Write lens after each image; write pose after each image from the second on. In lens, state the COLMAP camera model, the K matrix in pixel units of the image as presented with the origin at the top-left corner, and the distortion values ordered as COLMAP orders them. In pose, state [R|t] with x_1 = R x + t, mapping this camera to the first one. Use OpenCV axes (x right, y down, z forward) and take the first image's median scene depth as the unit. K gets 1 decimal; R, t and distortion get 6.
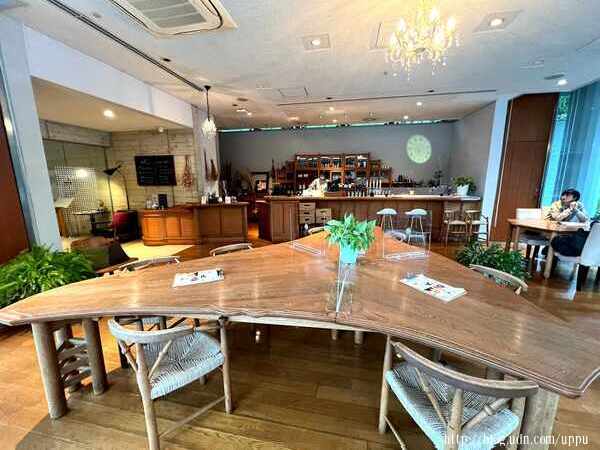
lens RADIAL K [[240.4, 0, 300.1], [0, 240.4, 221.4], [0, 0, 1]] dist [0.000180, 0.000221]
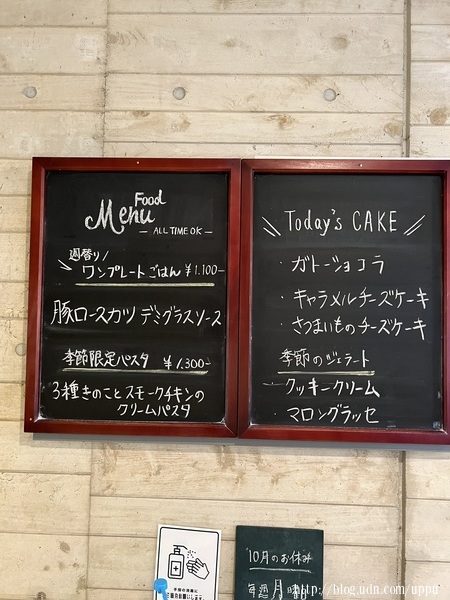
lens RADIAL K [[449.6, 0, 225.0], [0, 449.6, 299.9], [0, 0, 1]] dist [0.048760, -0.048506]
pose [[0.986635, 0.031289, 0.159911, -0.639107], [0.001269, 0.979885, -0.199558, -0.171508], [-0.162938, 0.197094, 0.966750, 0.813380]]
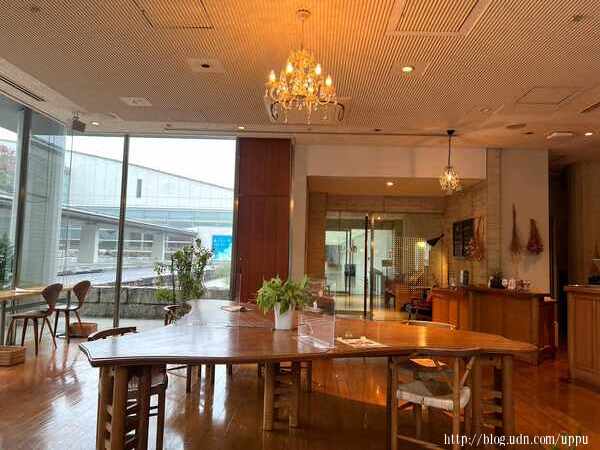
lens RADIAL K [[449.6, 0, 305.1], [0, 449.6, 225.7], [0, 0, 1]] dist [0.048760, -0.048506]
pose [[0.163492, -0.054810, -0.985021, 0.734659], [-0.204423, 0.974903, -0.088176, -0.023724], [0.965133, 0.215777, 0.148184, 0.293505]]
